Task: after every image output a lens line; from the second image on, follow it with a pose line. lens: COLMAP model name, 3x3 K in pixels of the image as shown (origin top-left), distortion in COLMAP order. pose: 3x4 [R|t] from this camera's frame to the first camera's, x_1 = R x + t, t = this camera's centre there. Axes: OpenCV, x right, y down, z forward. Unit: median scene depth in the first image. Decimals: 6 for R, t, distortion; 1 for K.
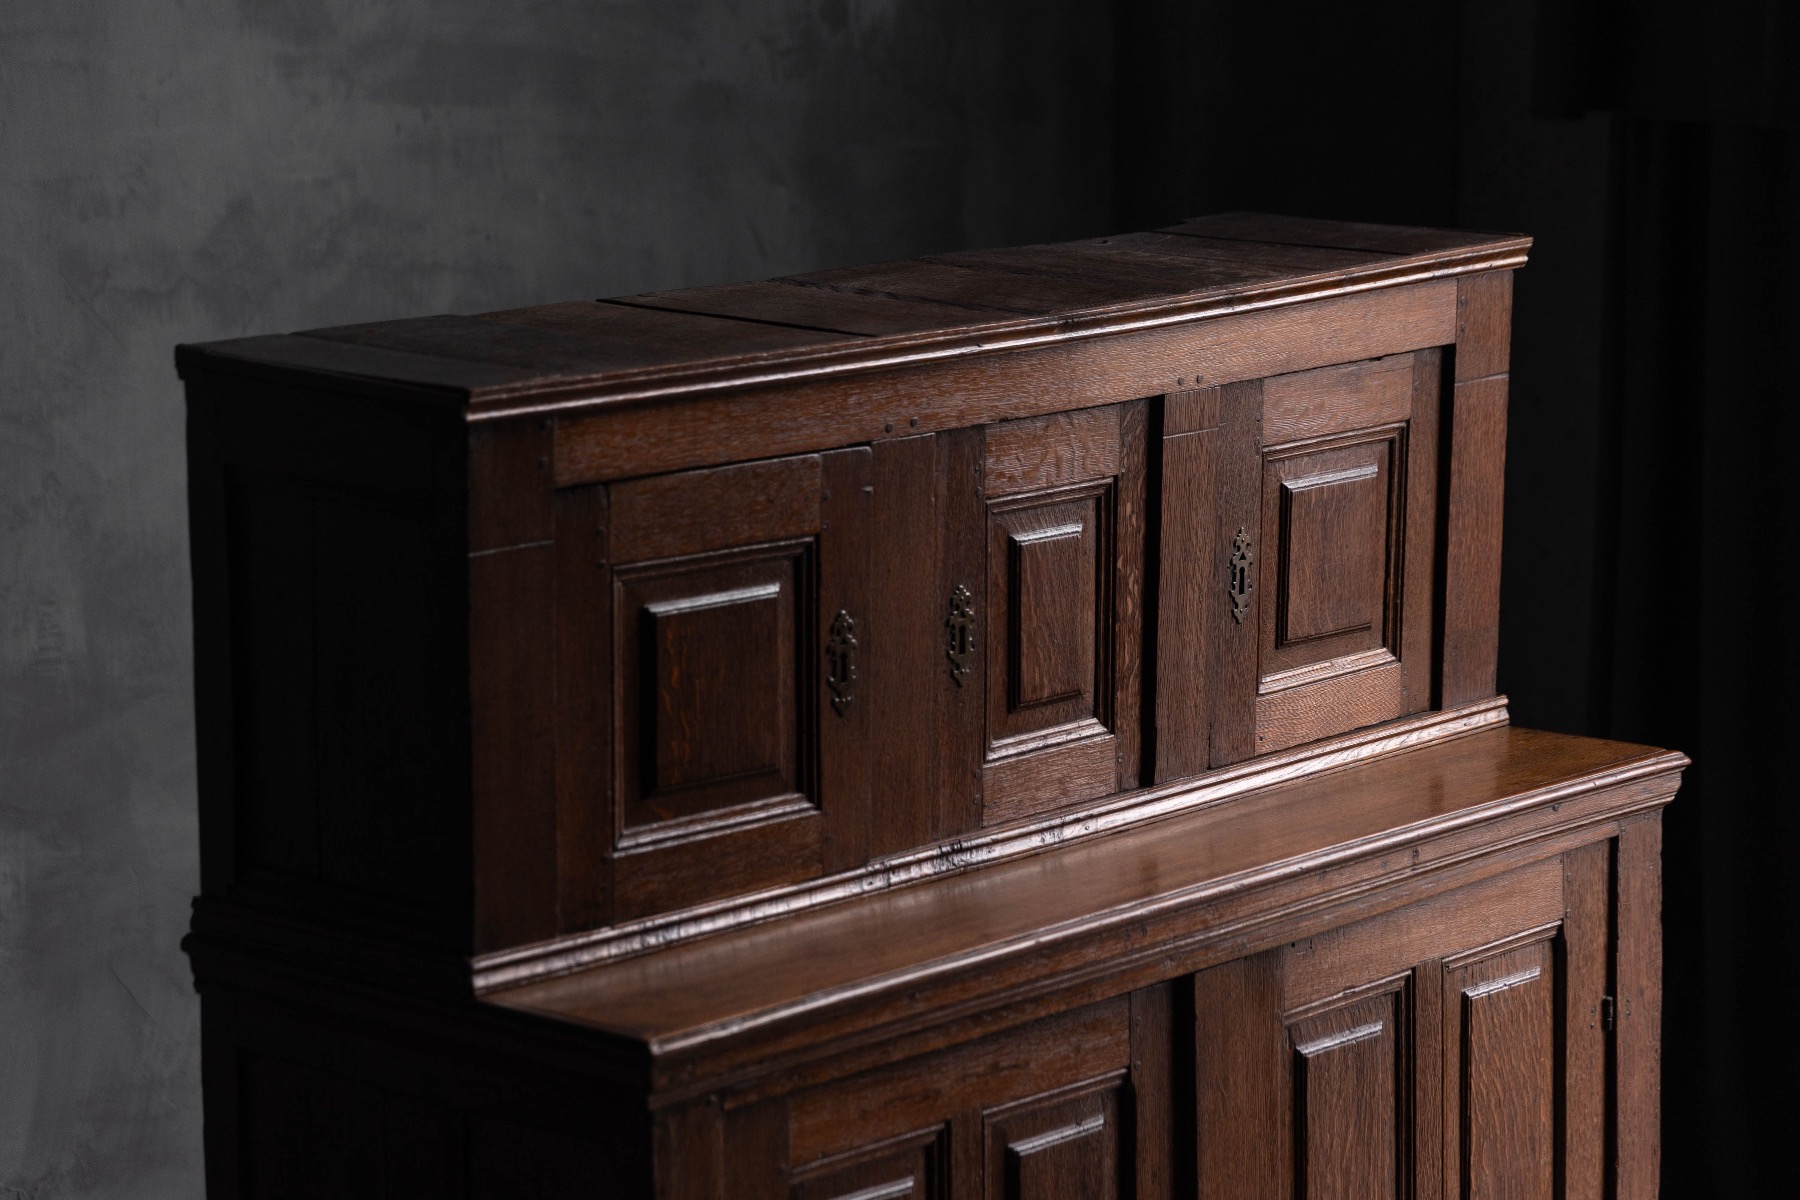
lens RADIAL K [[4837.9, 0, 900.0], [0, 4837.9, 600.0], [0, 0, 1]] dist [0.076316, 0.377256]
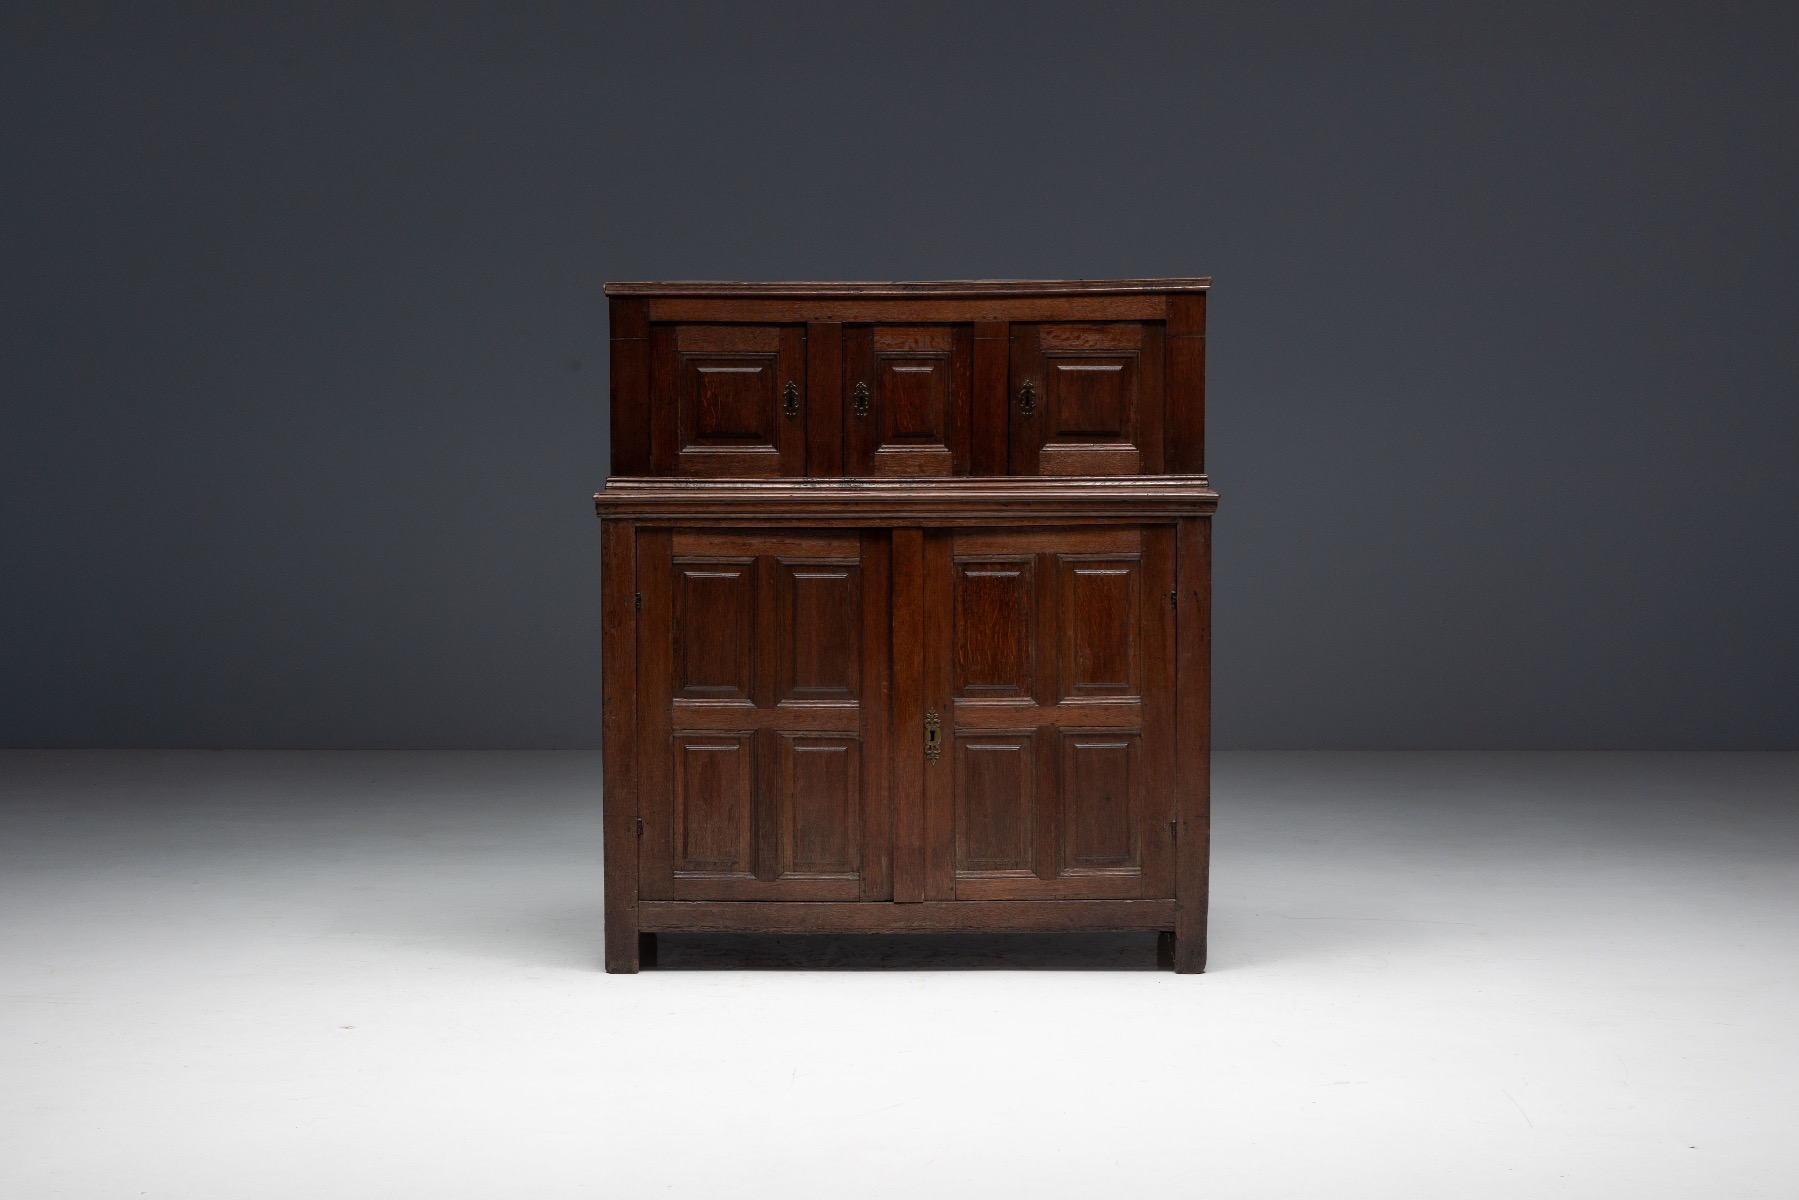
lens RADIAL K [[3582.5, 0, 899.5], [0, 3582.5, 600.0], [0, 0, 1]] dist [0.013092, 0.149688]
pose [[0.675709, 0.065858, -0.734220, 1.419098], [-0.130315, 0.990987, -0.031040, 0.166829], [0.725558, 0.116654, 0.678201, -0.303113]]
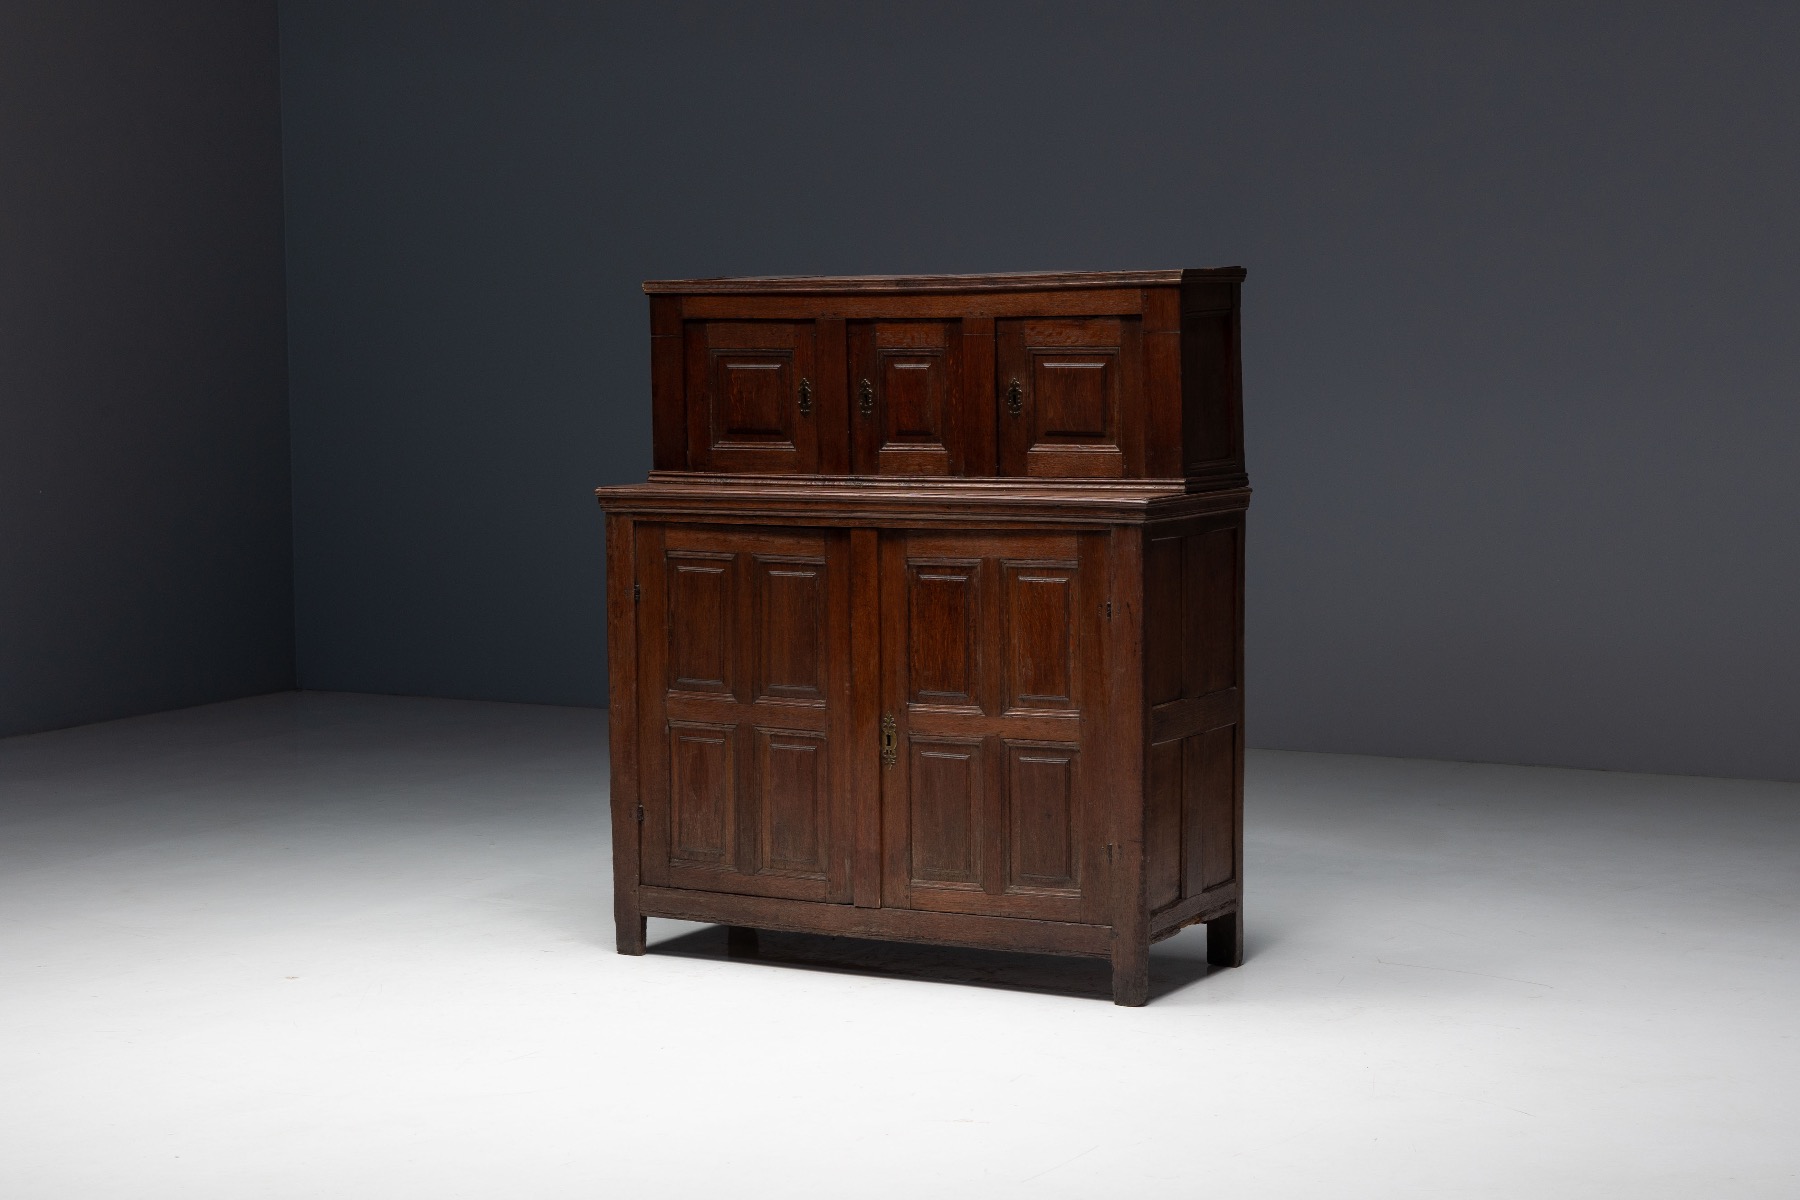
lens RADIAL K [[3584.5, 0, 900.0], [0, 3584.5, 600.0], [0, 0, 1]] dist [0.013092, 0.149688]
pose [[0.218942, 0.094425, -0.971158, 1.840859], [-0.155412, 0.985975, 0.060829, -0.005809], [0.963282, 0.137612, 0.230546, 0.551420]]
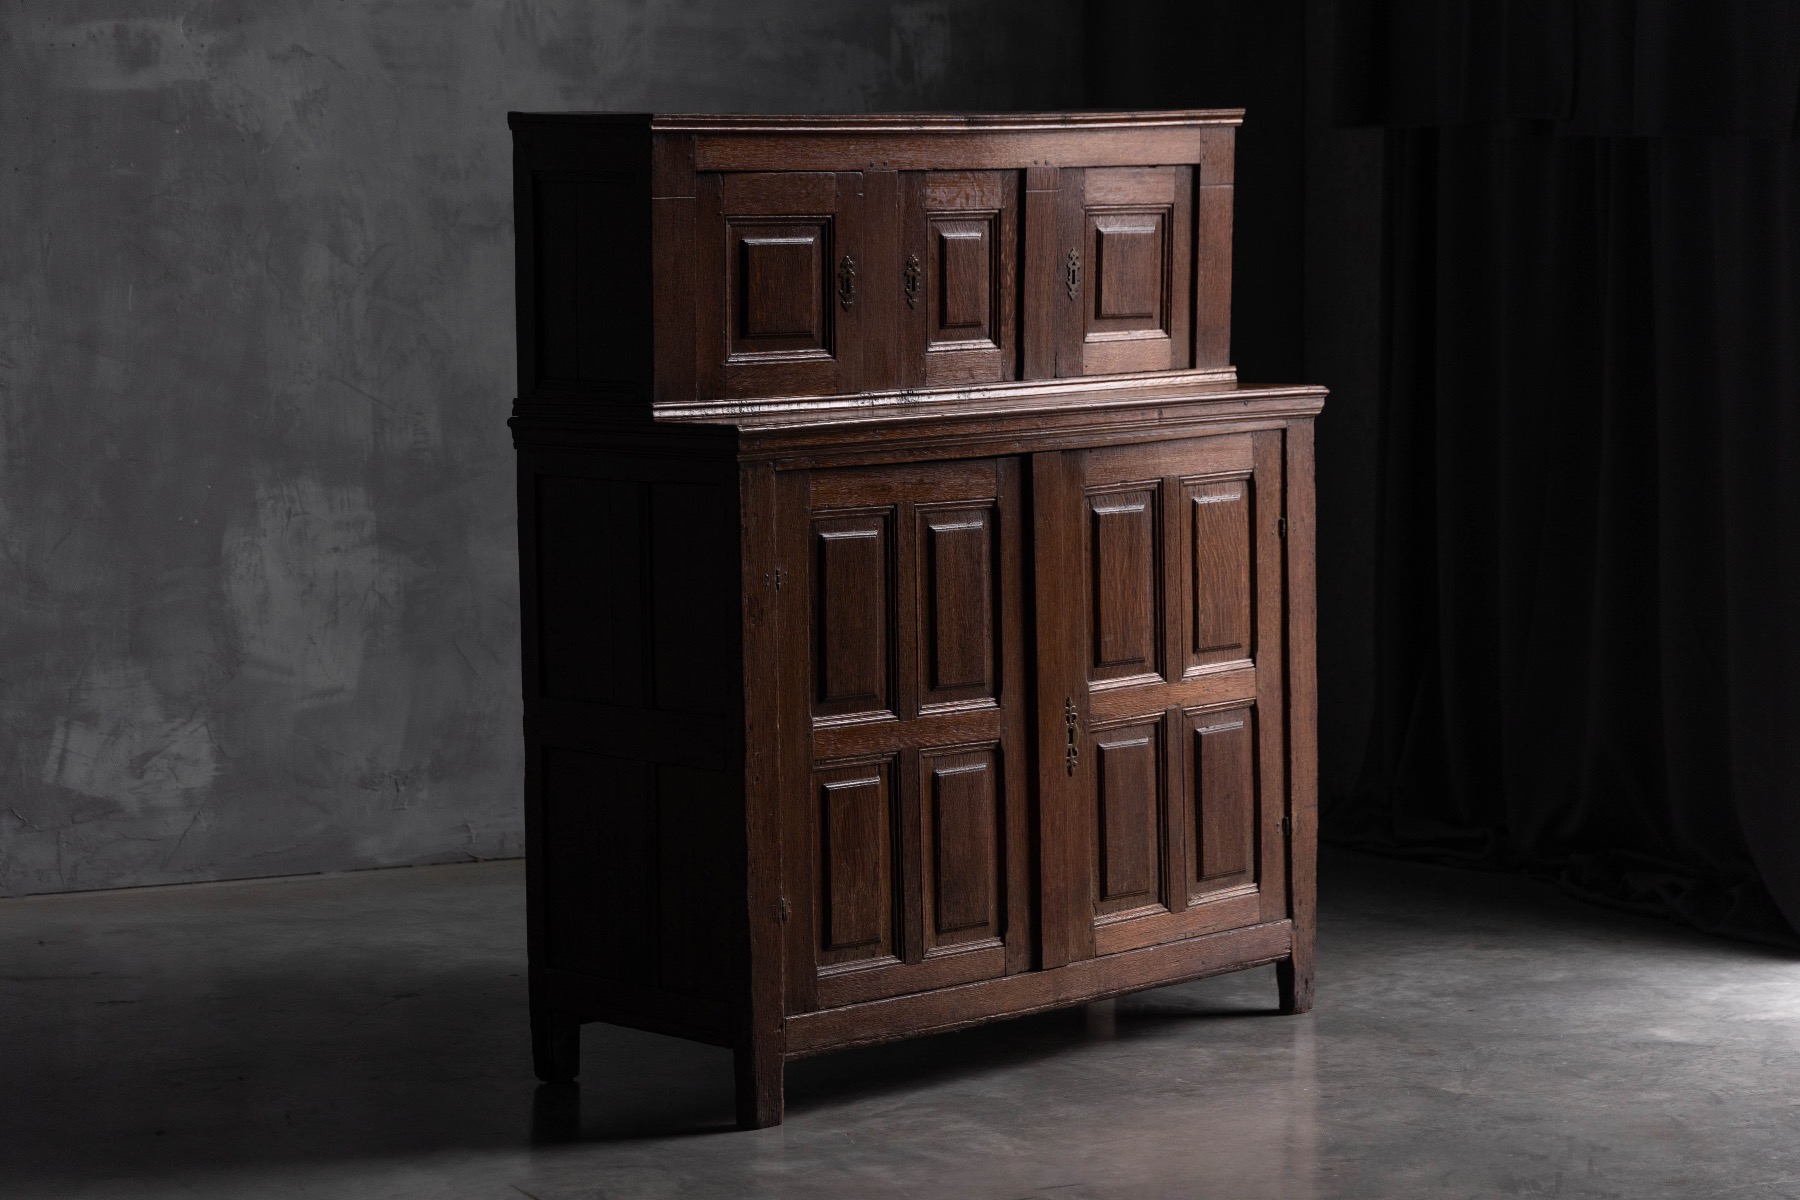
lens RADIAL K [[4453.1, 0, 900.0], [0, 4453.1, 600.0], [0, 0, 1]] dist [0.104342, -1.233143]
pose [[0.998684, 0.002173, -0.051247, 0.093330], [-0.005969, 0.997238, -0.074036, 0.250635], [0.050944, 0.074244, 0.995938, -0.710003]]
